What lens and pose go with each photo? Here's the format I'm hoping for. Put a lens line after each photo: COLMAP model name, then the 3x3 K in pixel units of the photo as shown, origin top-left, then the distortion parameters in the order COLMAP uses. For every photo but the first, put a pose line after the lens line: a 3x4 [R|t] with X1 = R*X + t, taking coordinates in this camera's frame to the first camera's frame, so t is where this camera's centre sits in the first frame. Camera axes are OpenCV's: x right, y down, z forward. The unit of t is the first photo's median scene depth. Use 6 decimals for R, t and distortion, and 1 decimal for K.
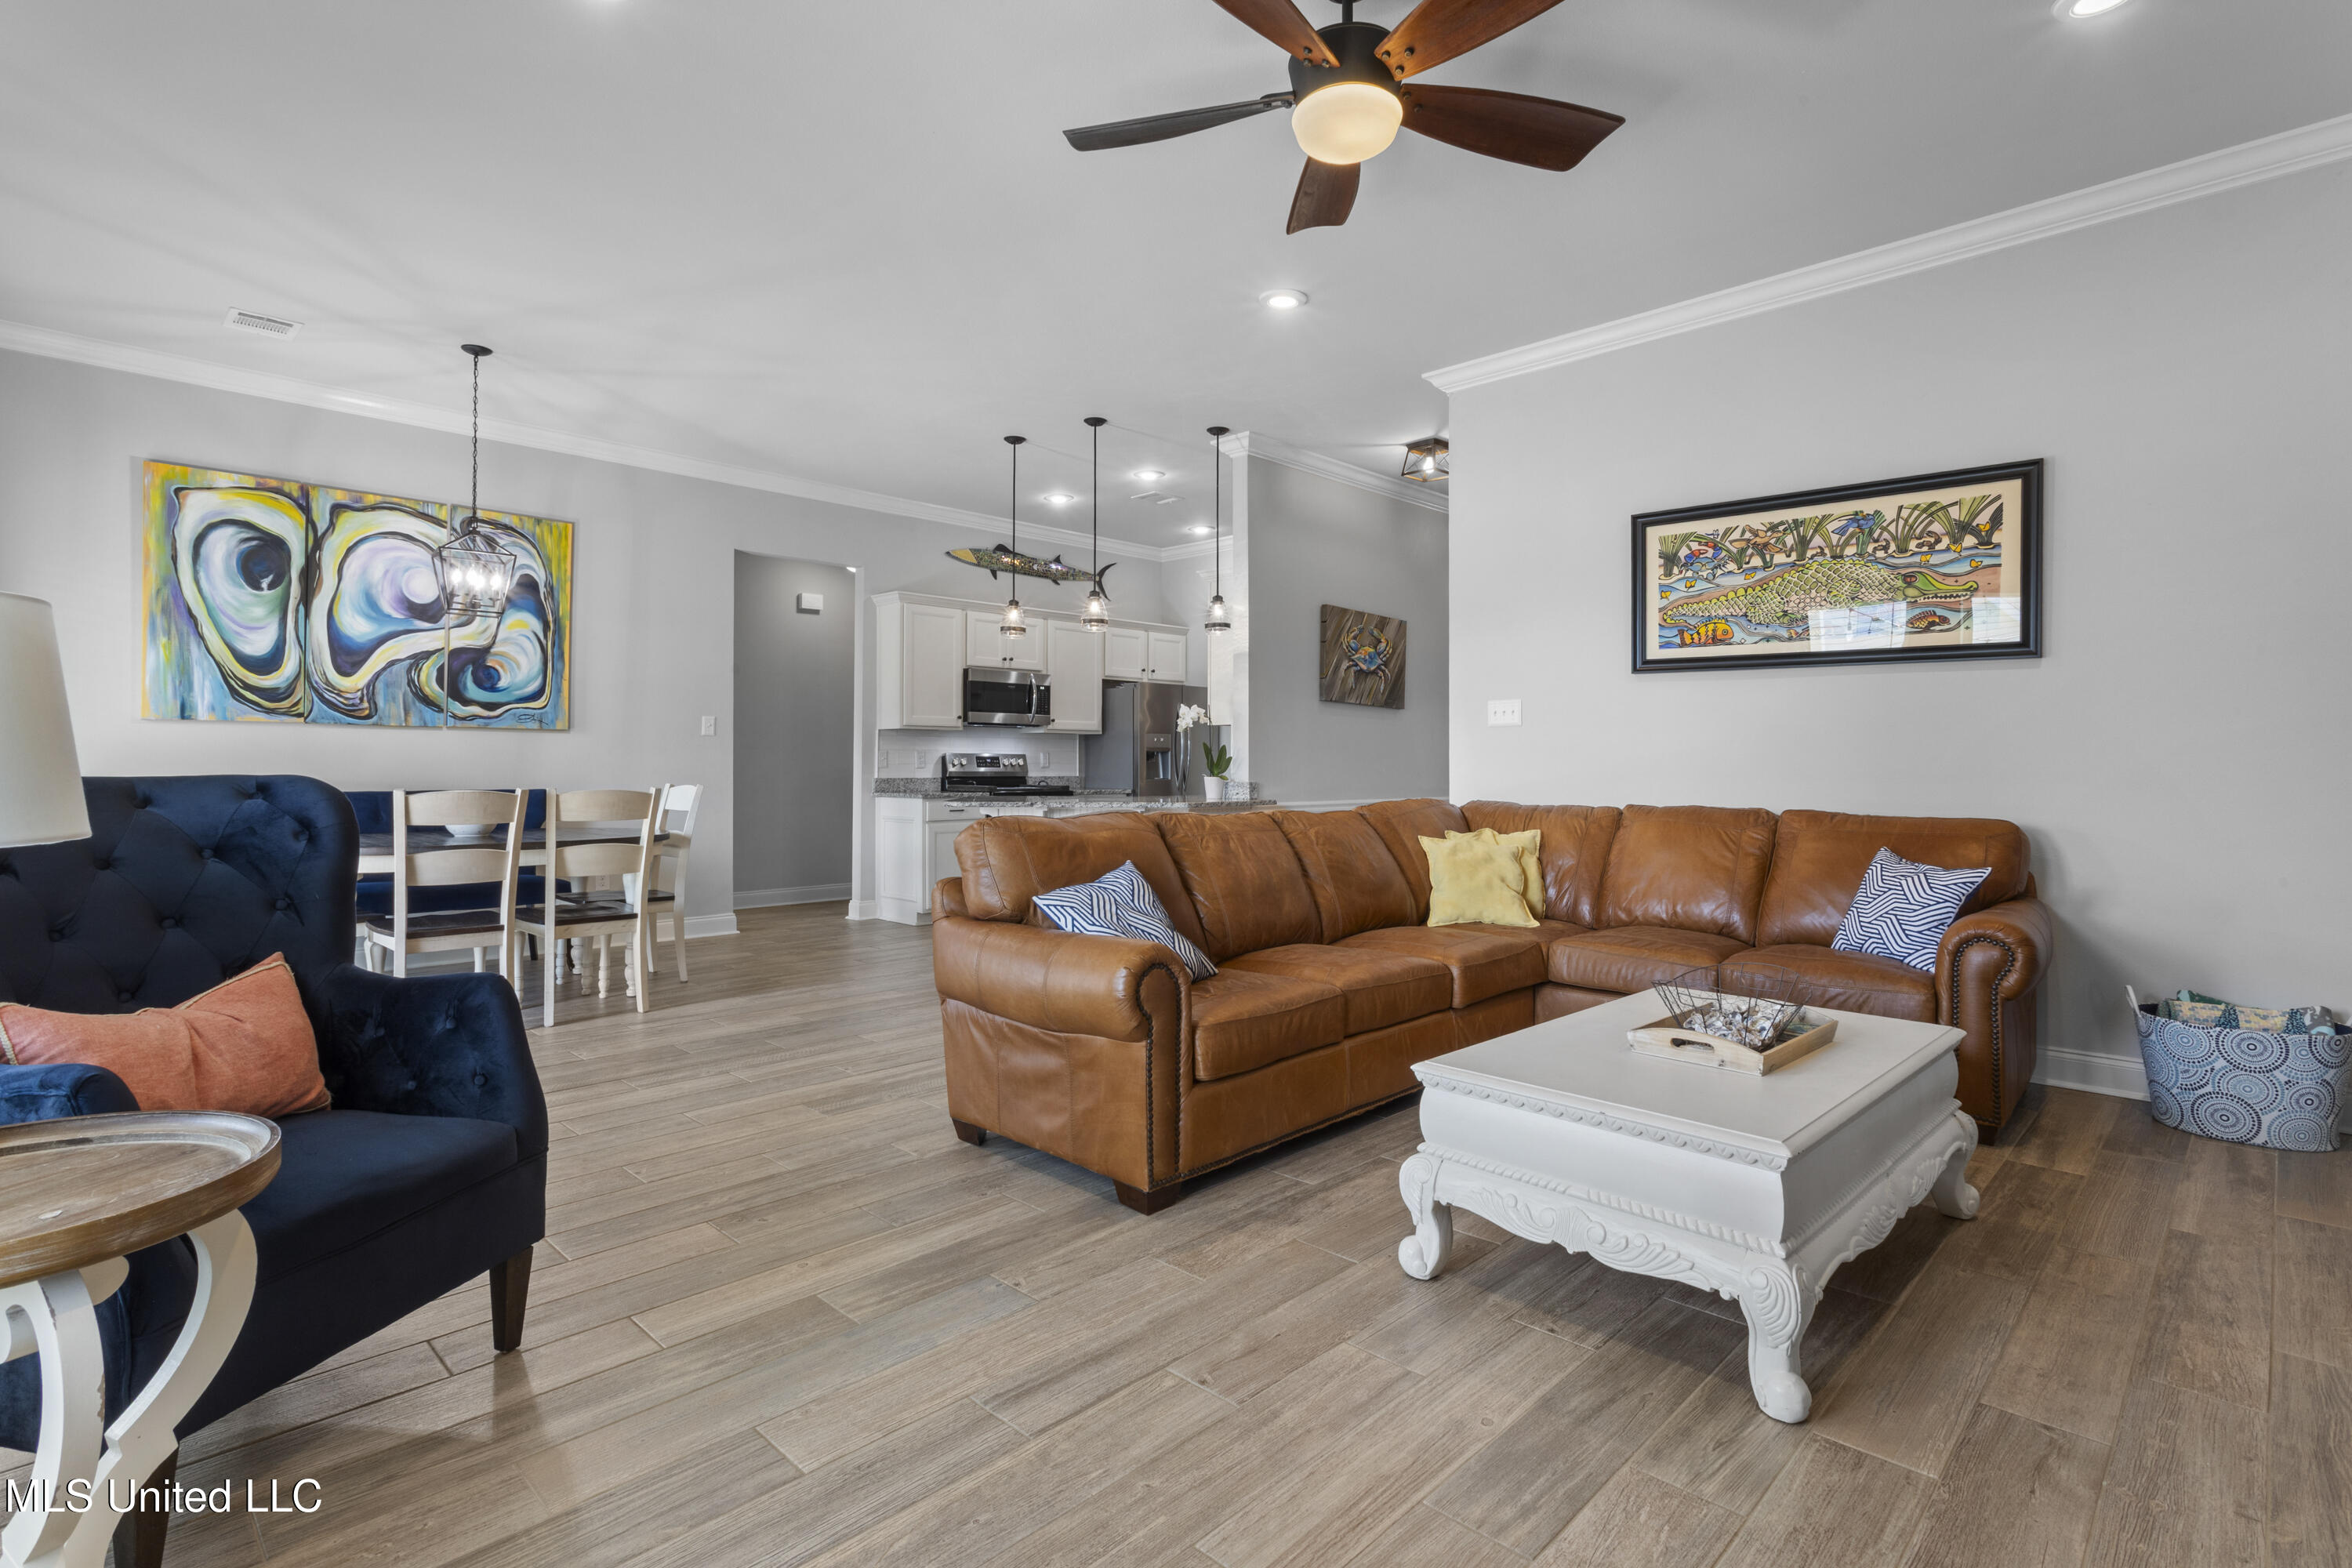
lens RADIAL K [[1114.6, 0, 1181.0], [0, 1114.6, 753.7], [0, 0, 1]] dist [-0.000858, 0.003237]
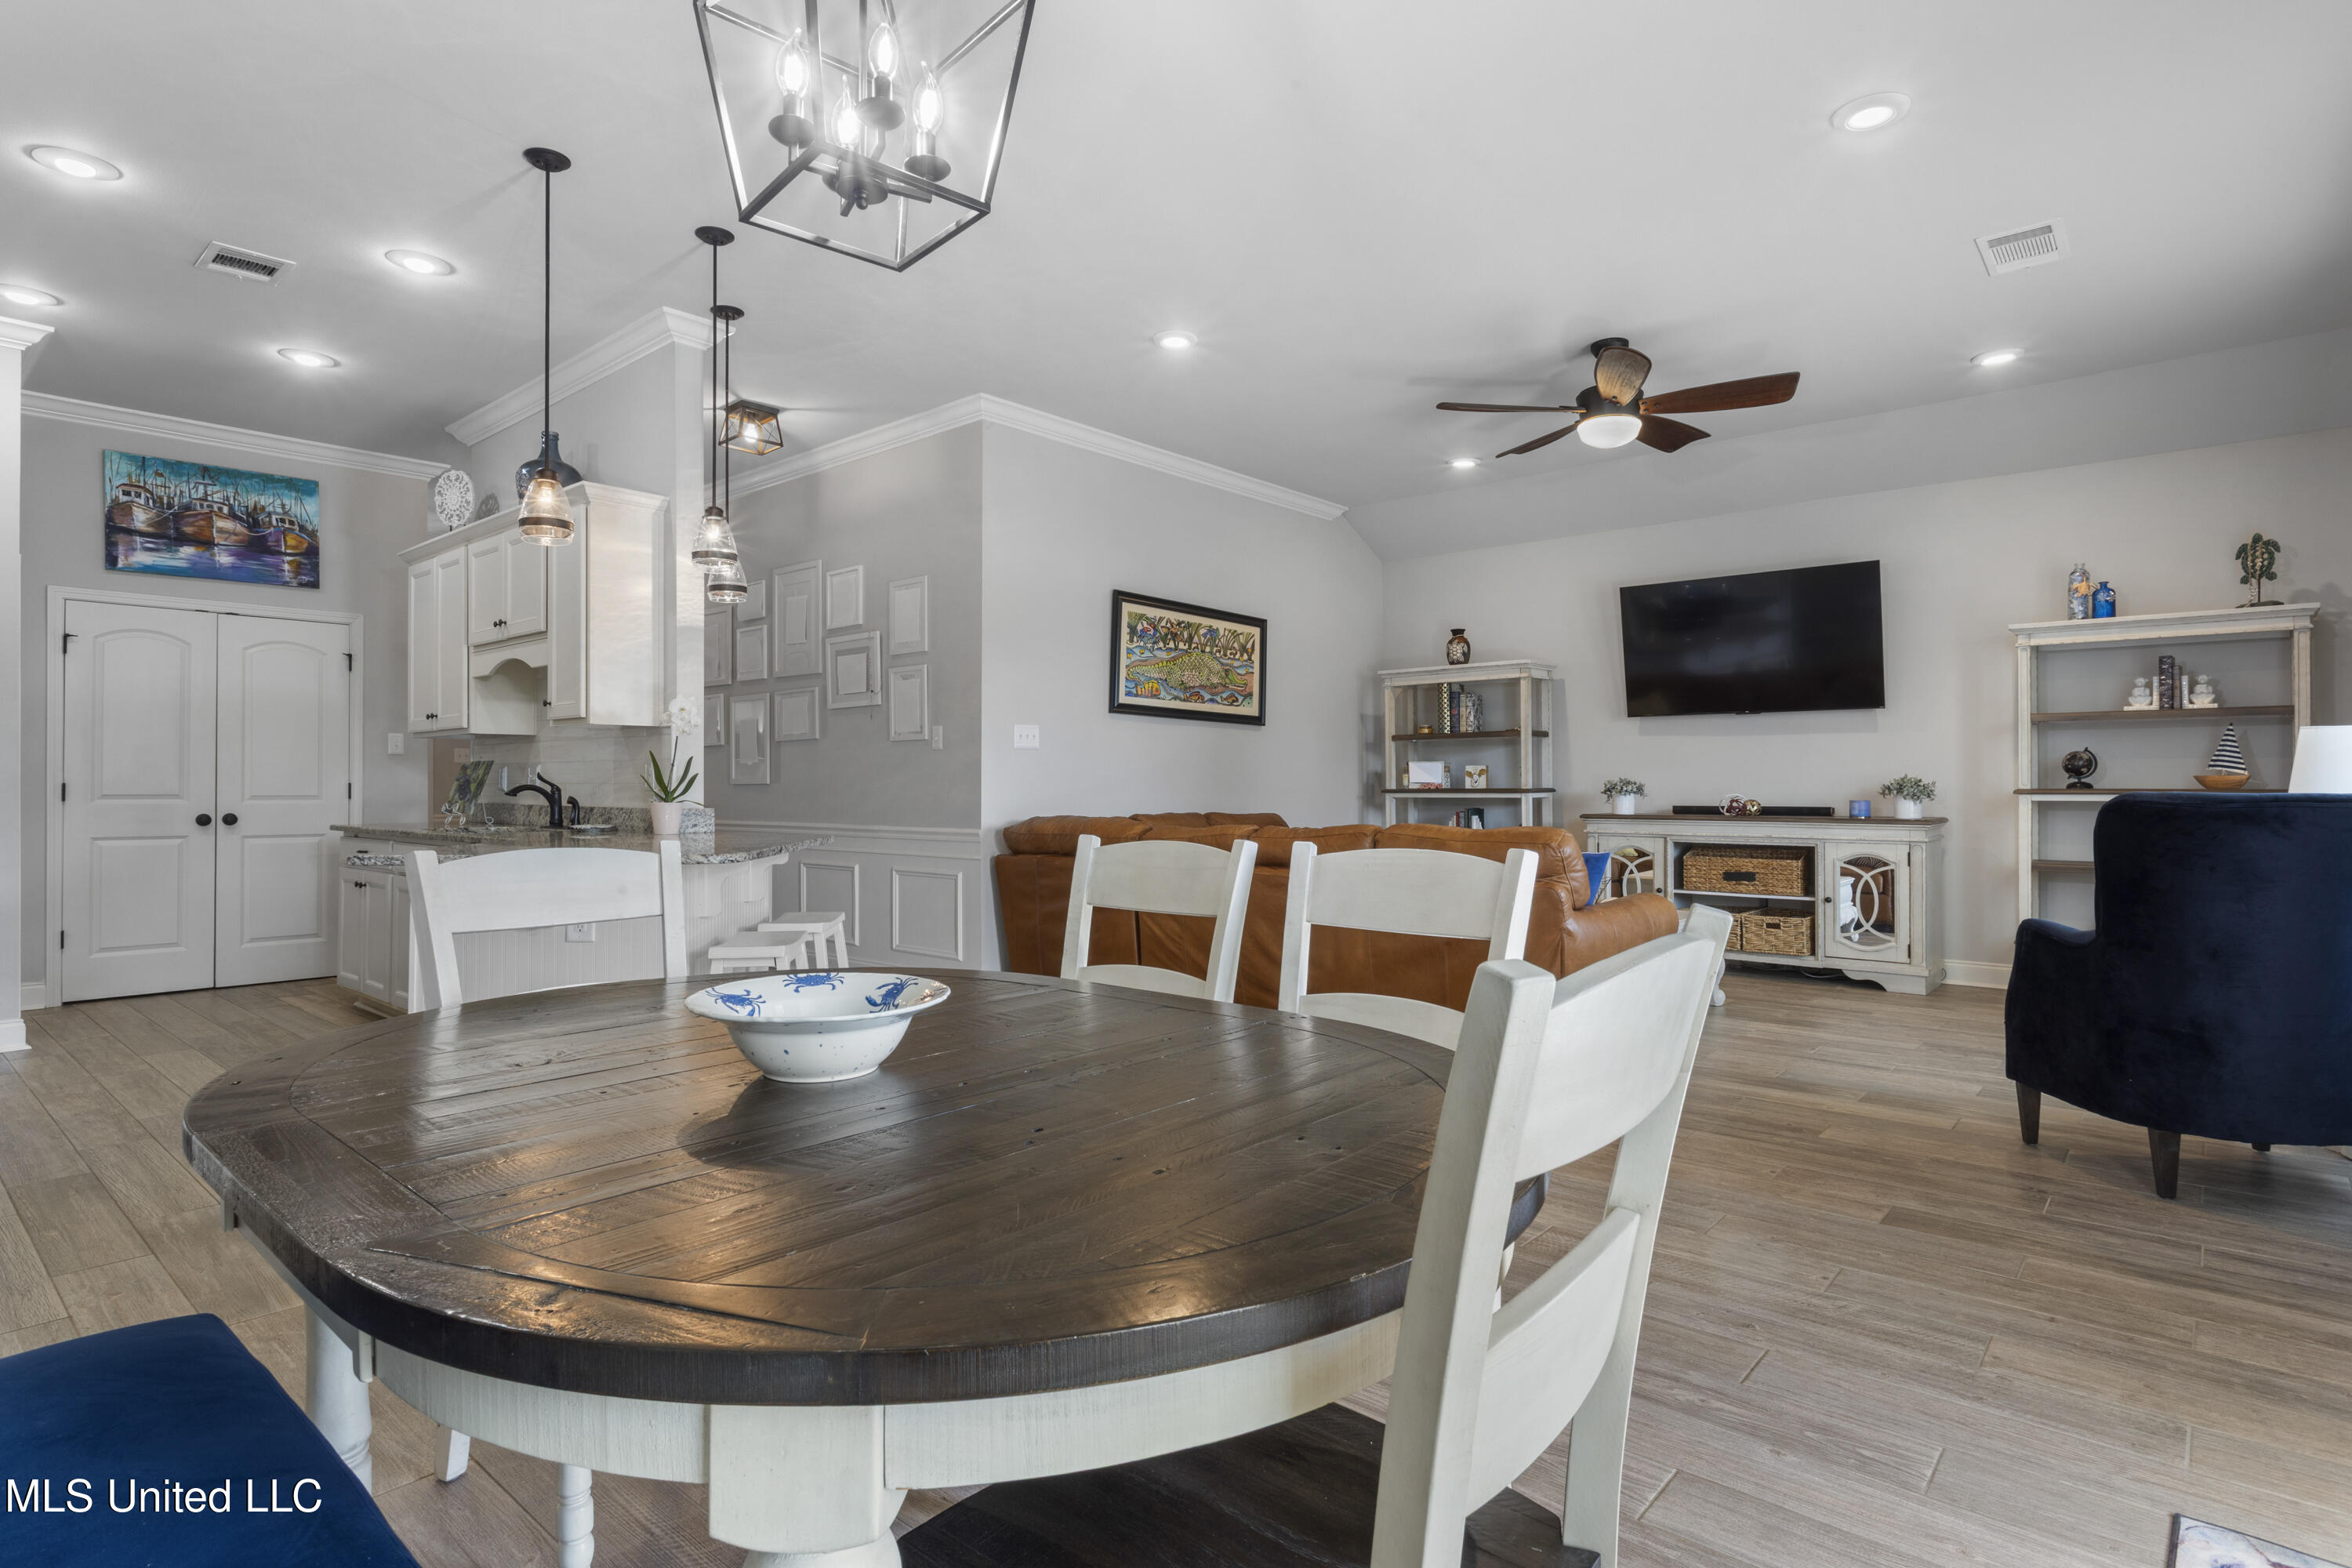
lens RADIAL K [[1199.0, 0, 1168.7], [0, 1199.0, 778.1], [0, 0, 1]] dist [-0.003100, 0.001804]
pose [[-0.046969, 0.003713, 0.998889, -0.874009], [-0.008484, 0.999956, -0.004116, 0.007829], [-0.998860, -0.008668, -0.046936, 0.892446]]
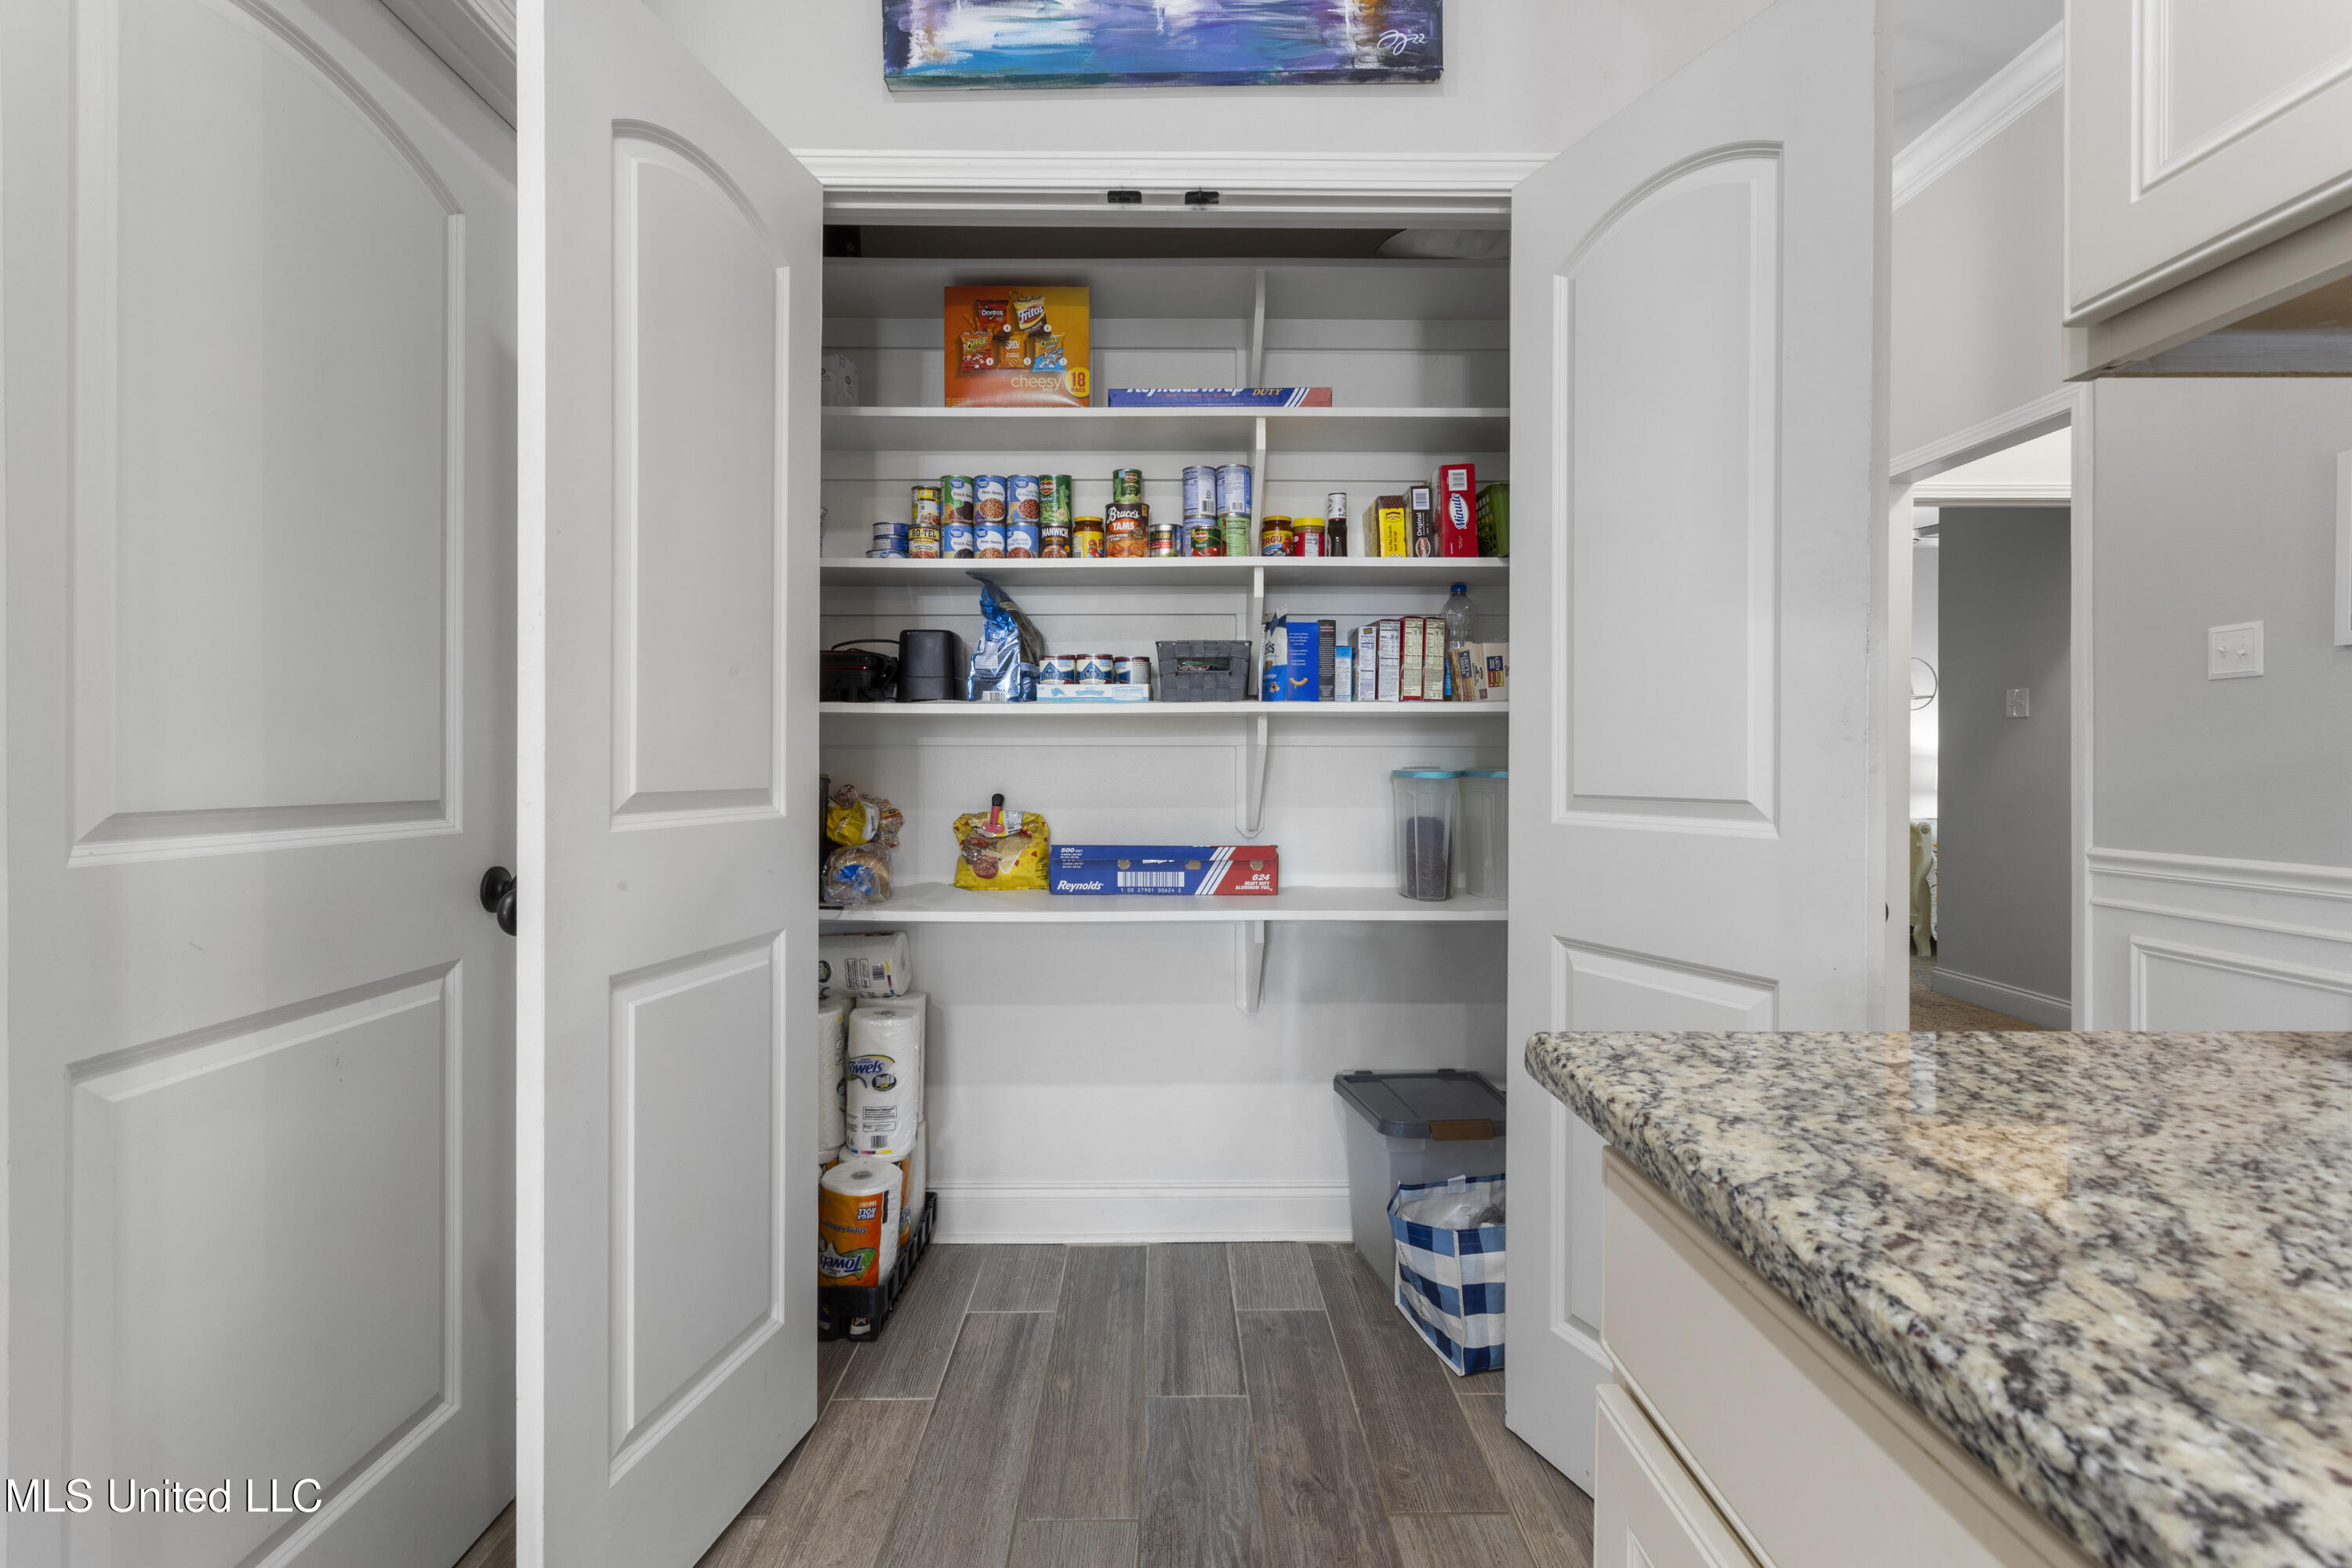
lens RADIAL K [[1114.6, 0, 1186.1], [0, 1114.6, 765.8], [0, 0, 1]] dist [-0.000858, 0.003237]
pose [[0.718951, -0.006196, 0.695033, 0.122822], [-0.010989, 0.999734, 0.020279, 0.014486], [-0.694974, -0.022217, 0.718691, 1.526833]]
